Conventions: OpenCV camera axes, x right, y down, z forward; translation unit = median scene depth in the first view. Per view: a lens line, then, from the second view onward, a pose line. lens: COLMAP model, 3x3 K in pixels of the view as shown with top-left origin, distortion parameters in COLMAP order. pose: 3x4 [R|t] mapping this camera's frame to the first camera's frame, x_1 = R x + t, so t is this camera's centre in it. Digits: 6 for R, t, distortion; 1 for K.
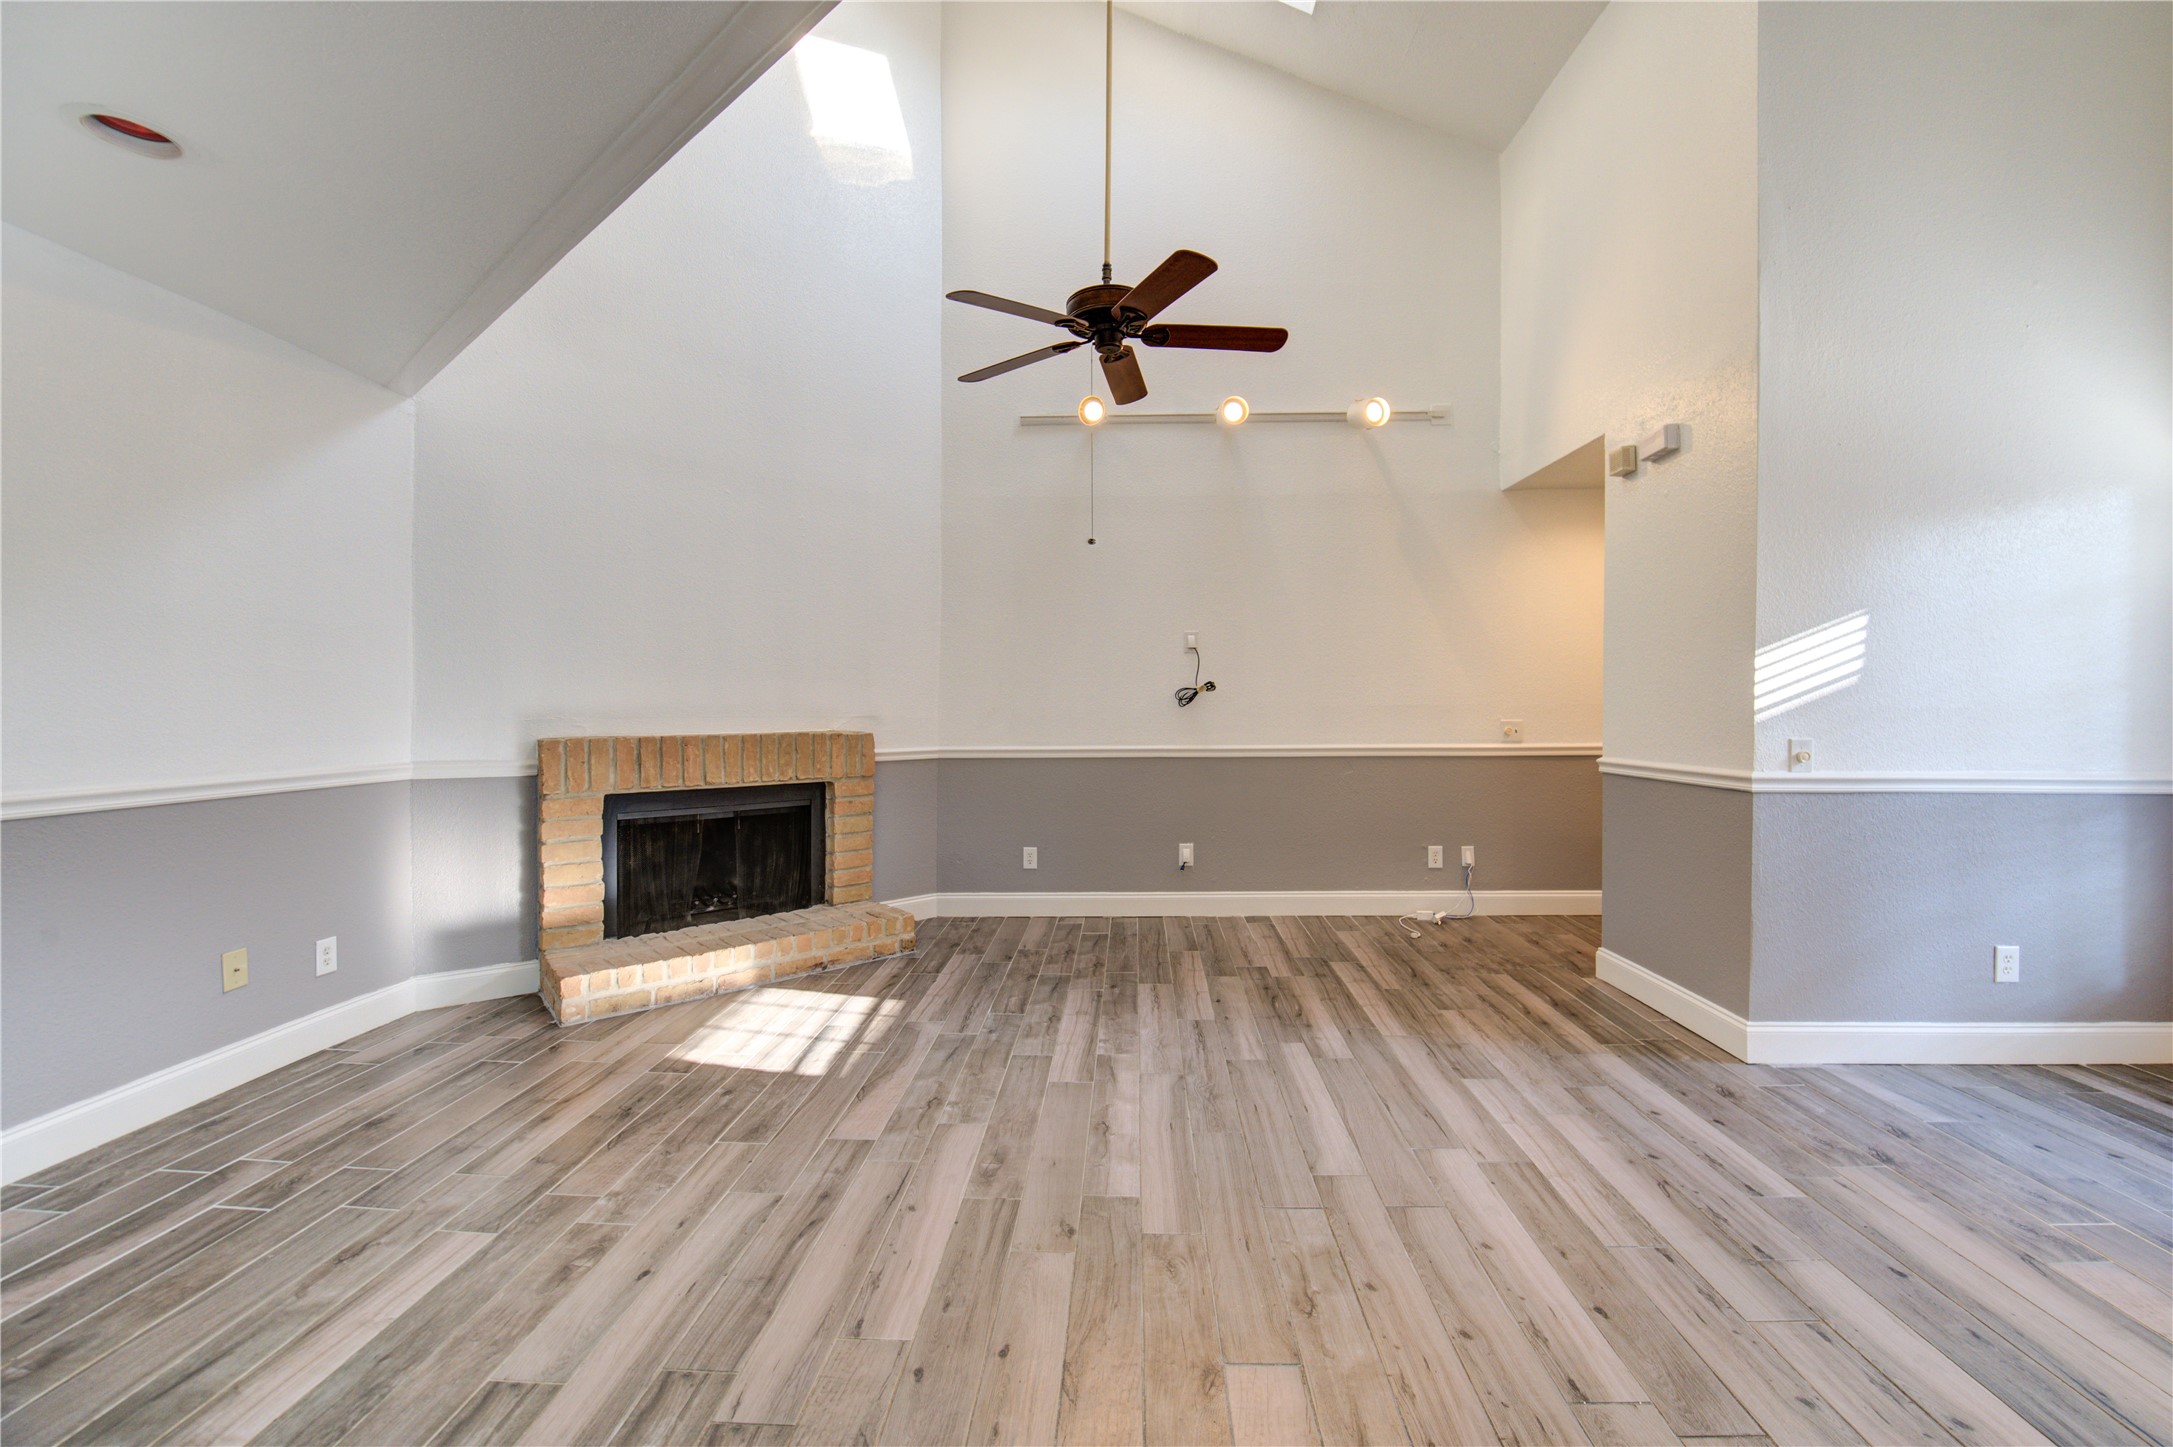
lens RADIAL K [[854.8, 0, 1086.8], [0, 854.8, 703.8], [0, 0, 1]] dist [-0.016090, -0.001110]
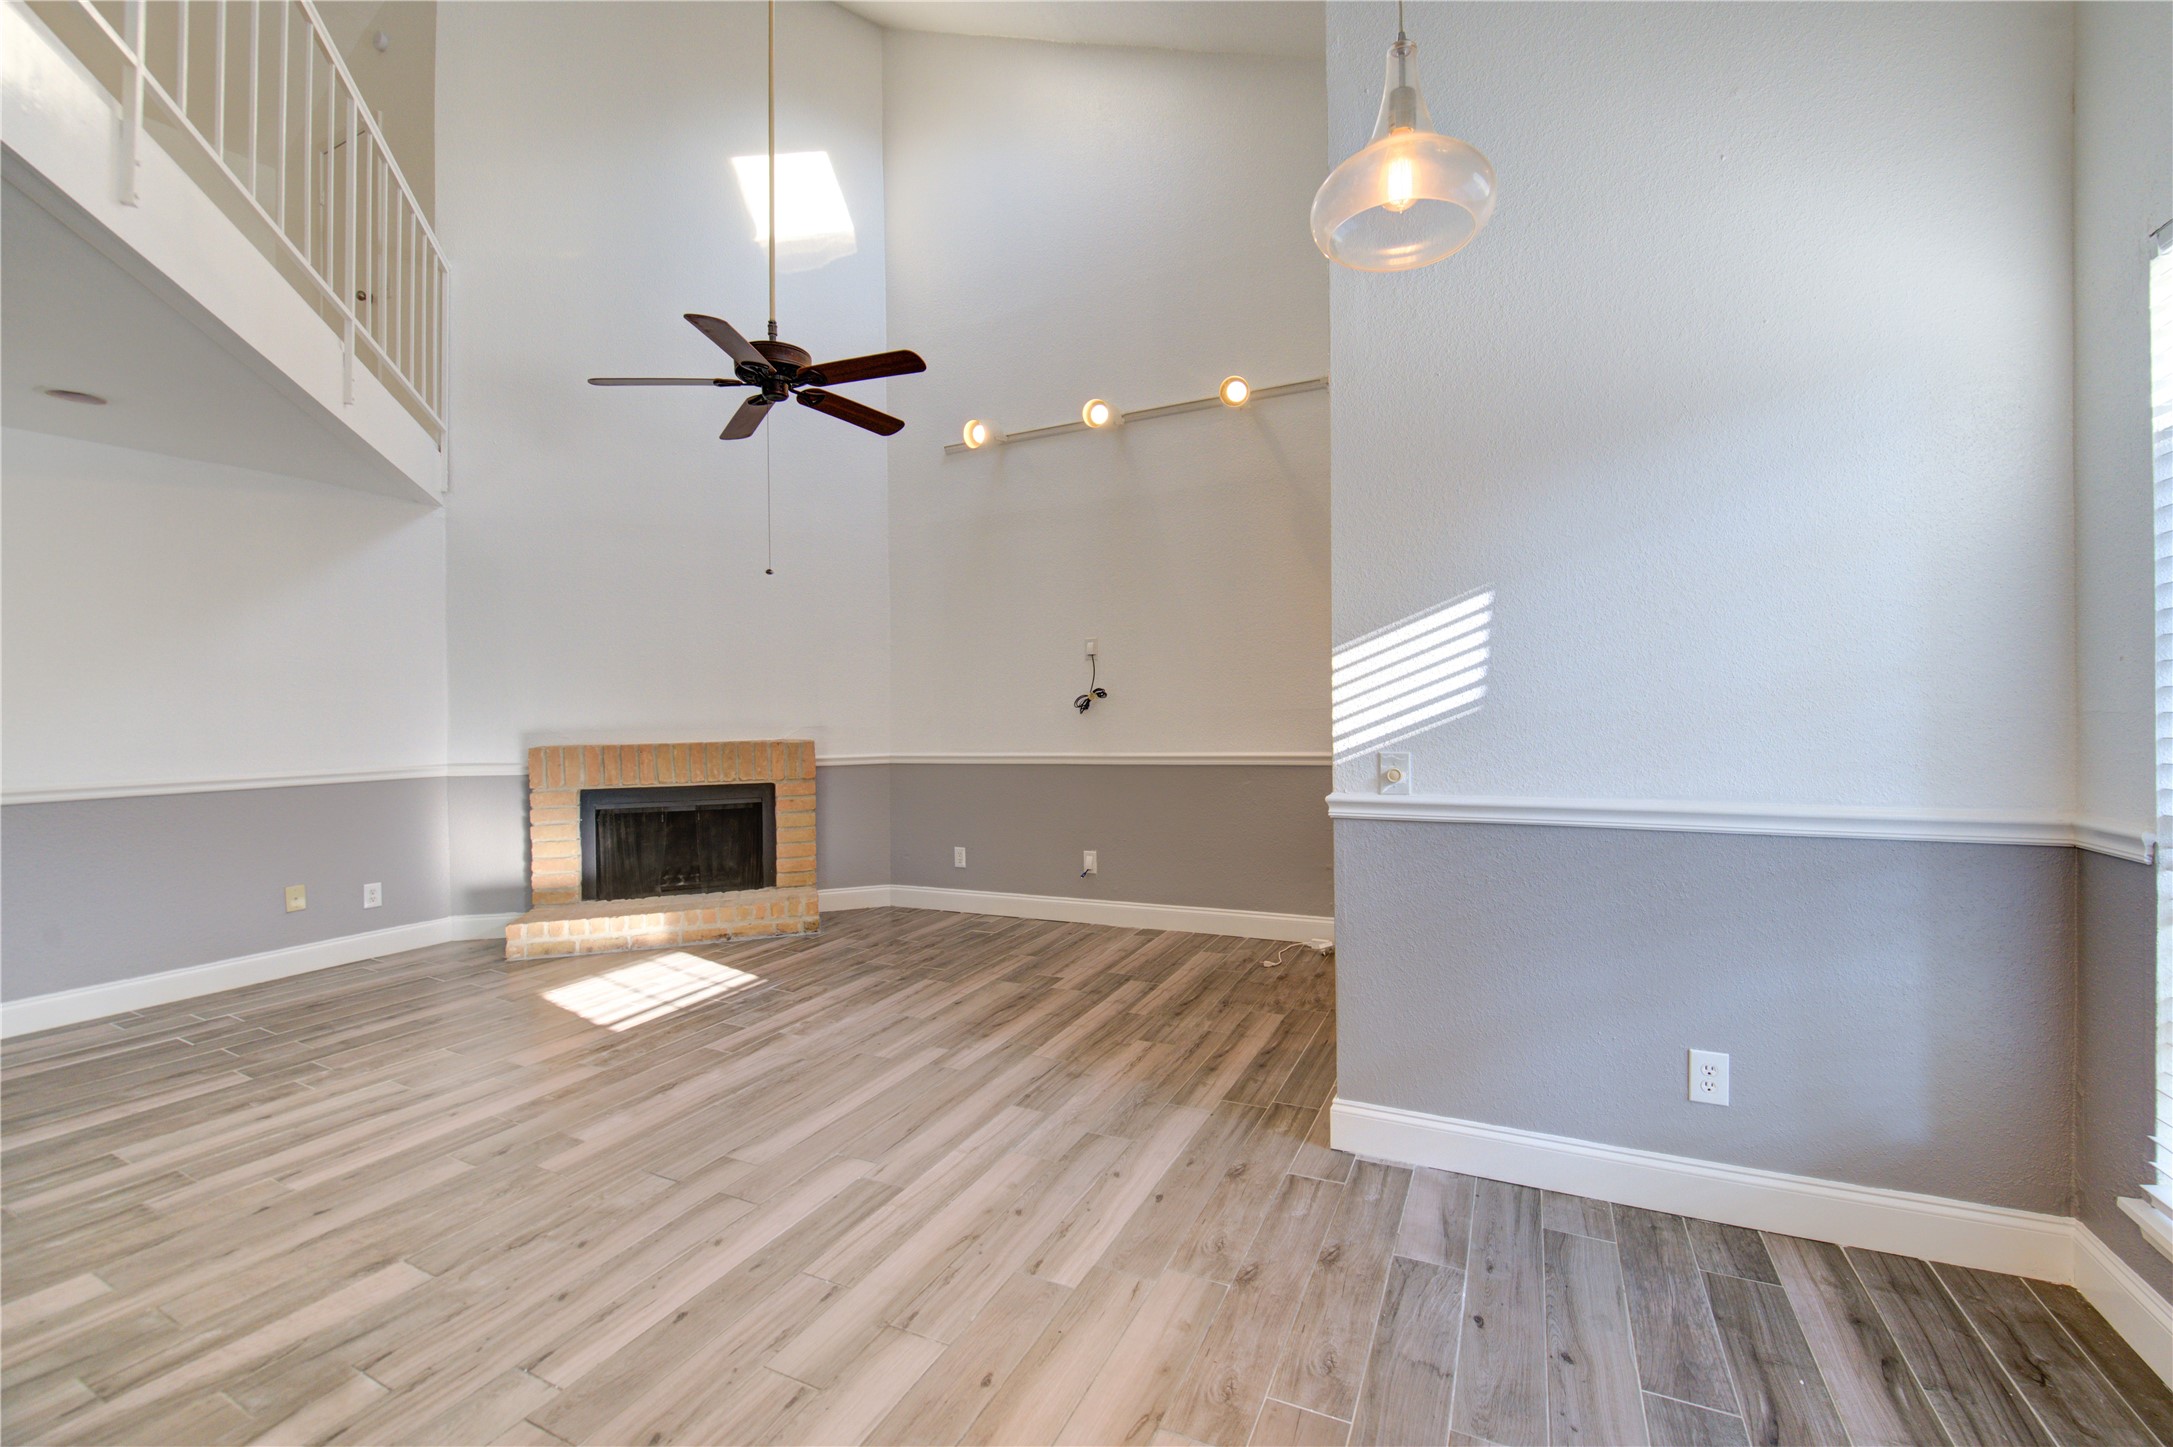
lens RADIAL K [[854.8, 0, 1120.7], [0, 854.8, 706.6], [0, 0, 1]] dist [-0.016090, -0.001110]
pose [[0.921970, -0.016113, -0.386925, 0.799750], [0.016974, 0.999855, -0.001193, -0.004930], [0.386888, -0.005467, 0.922110, 0.139261]]
